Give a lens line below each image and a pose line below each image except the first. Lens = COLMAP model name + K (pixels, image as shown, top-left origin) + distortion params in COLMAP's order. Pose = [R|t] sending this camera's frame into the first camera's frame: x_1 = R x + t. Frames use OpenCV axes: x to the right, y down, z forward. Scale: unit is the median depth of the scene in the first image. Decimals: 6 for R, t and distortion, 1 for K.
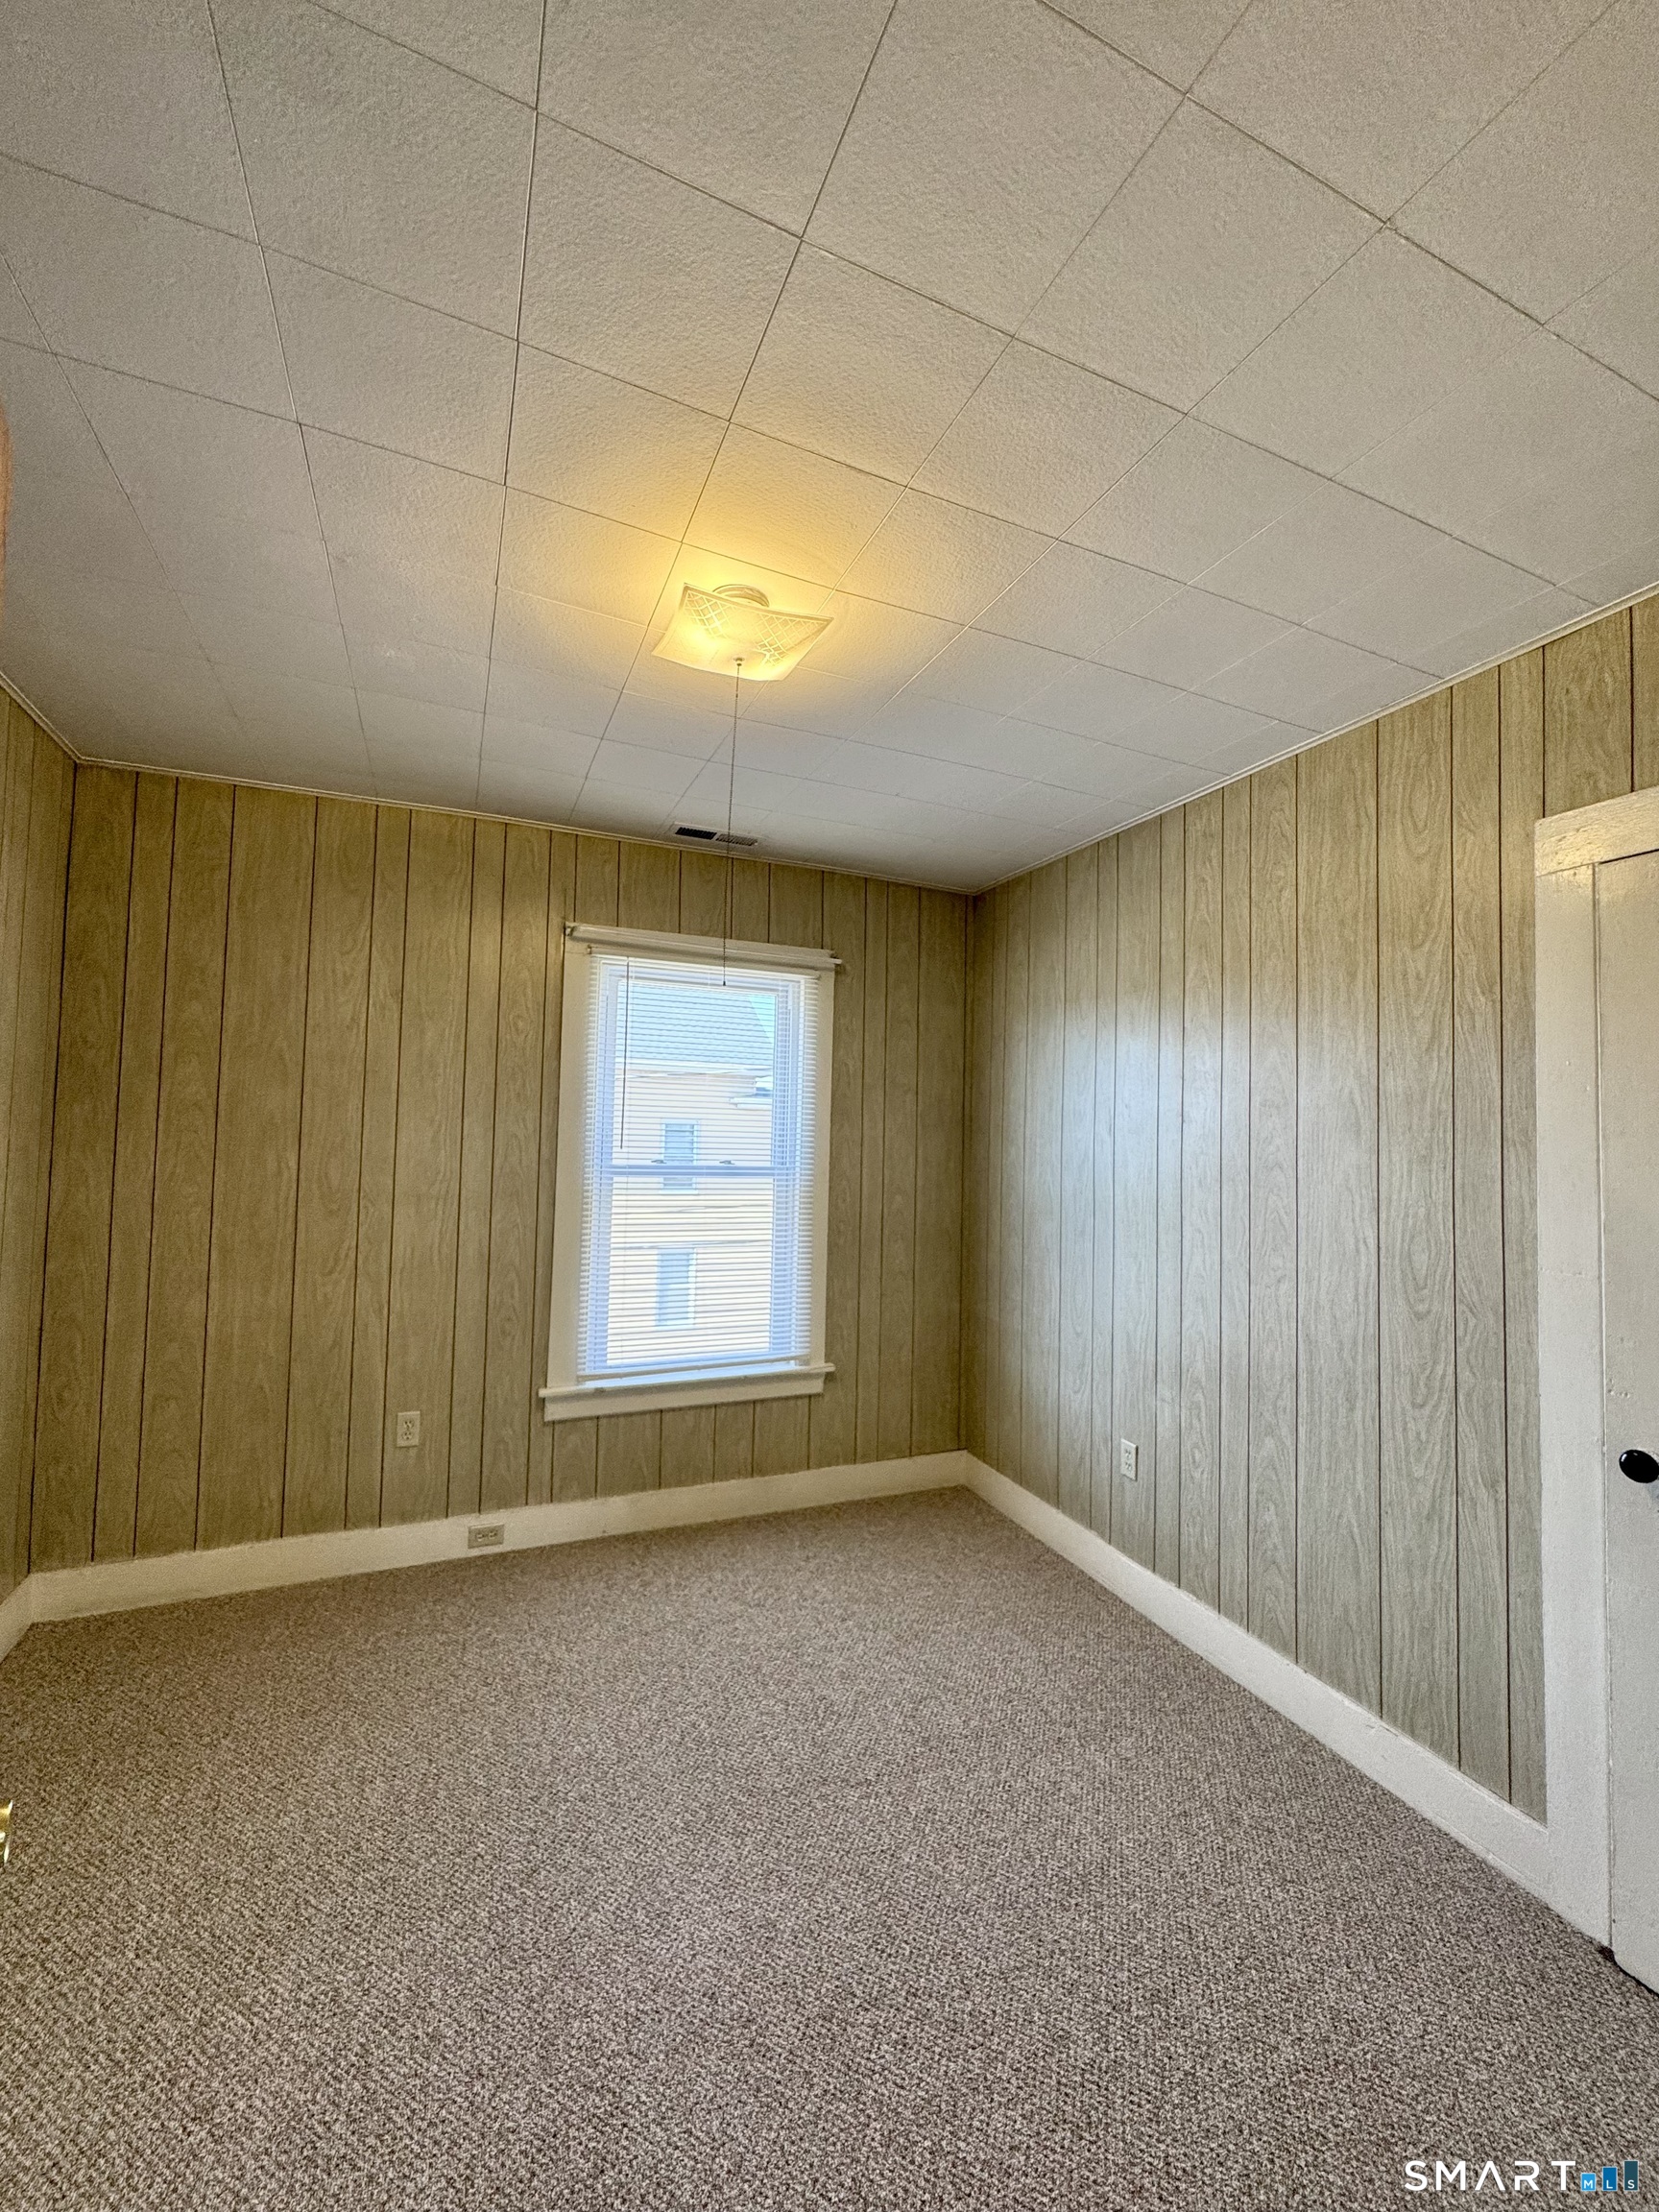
lens RADIAL K [[888.4, 0, 828.7], [0, 888.4, 1109.7], [0, 0, 1]] dist [-0.005433, 0.000837]
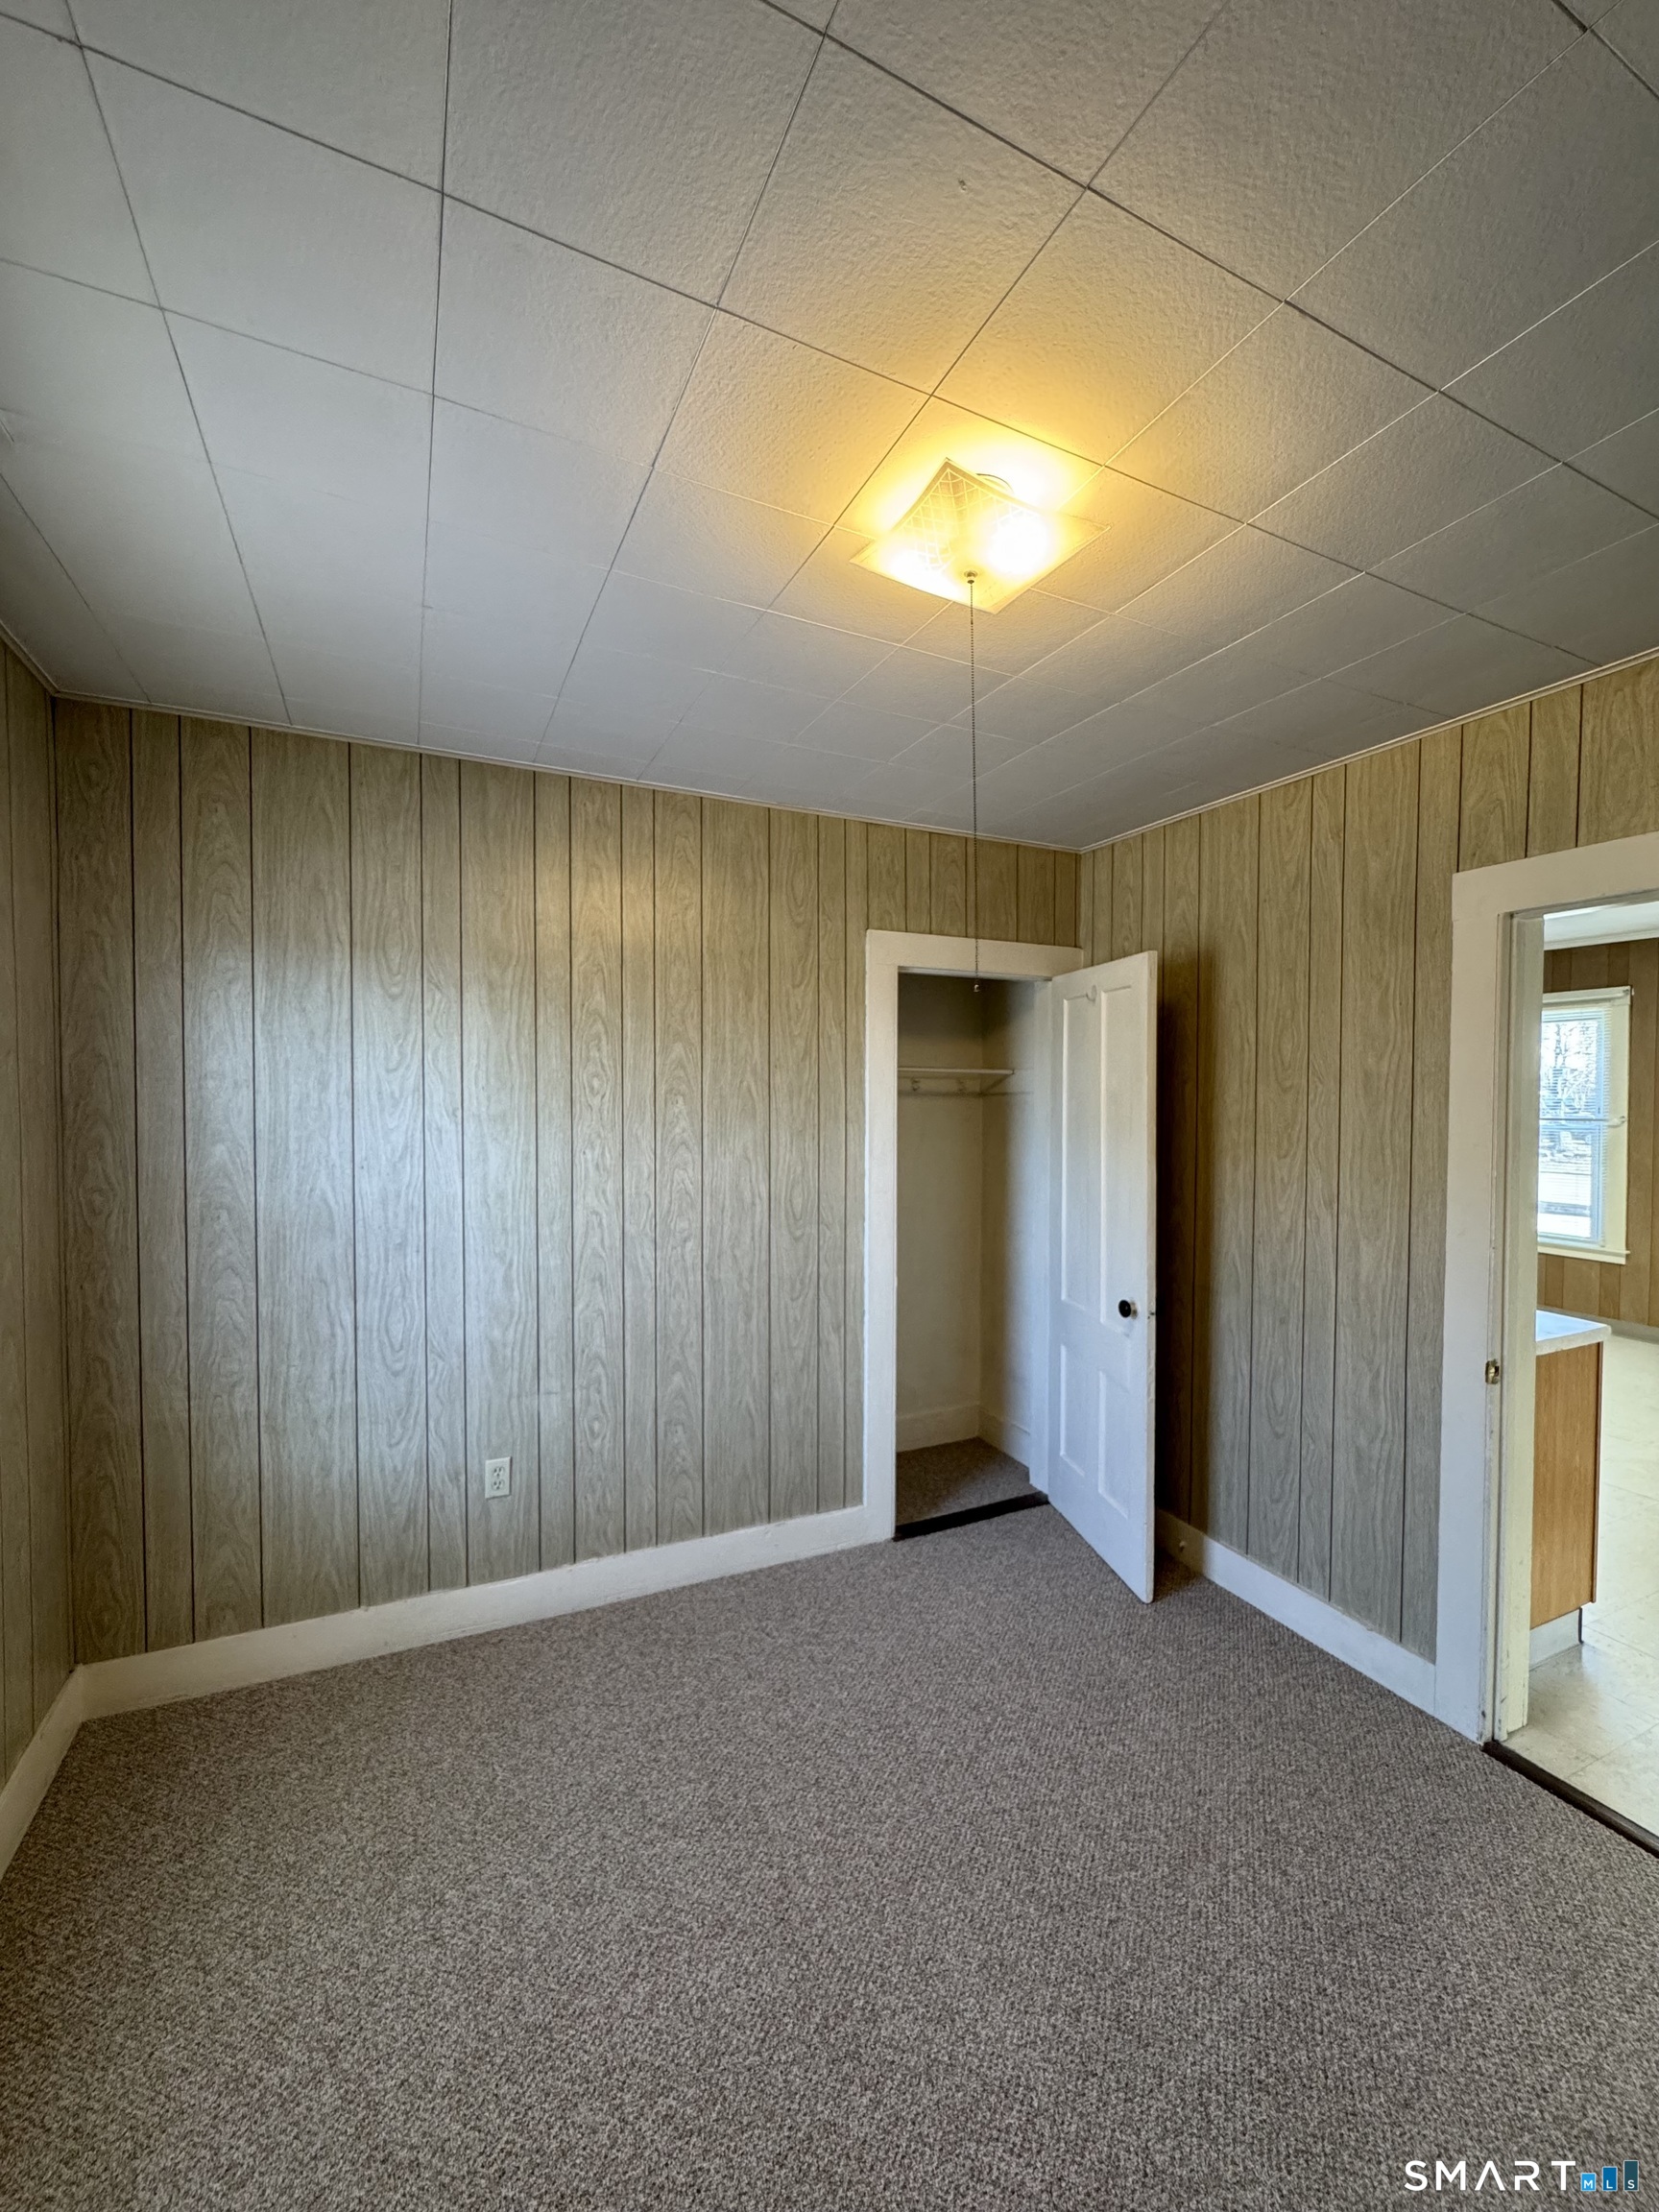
lens RADIAL K [[888.4, 0, 832.0], [0, 888.4, 1113.8], [0, 0, 1]] dist [-0.005433, 0.000837]
pose [[-0.042236, -0.053533, 0.997672, -0.667805], [-0.038237, 0.997919, 0.051927, -0.045674], [-0.998376, -0.035955, -0.044195, 0.842317]]
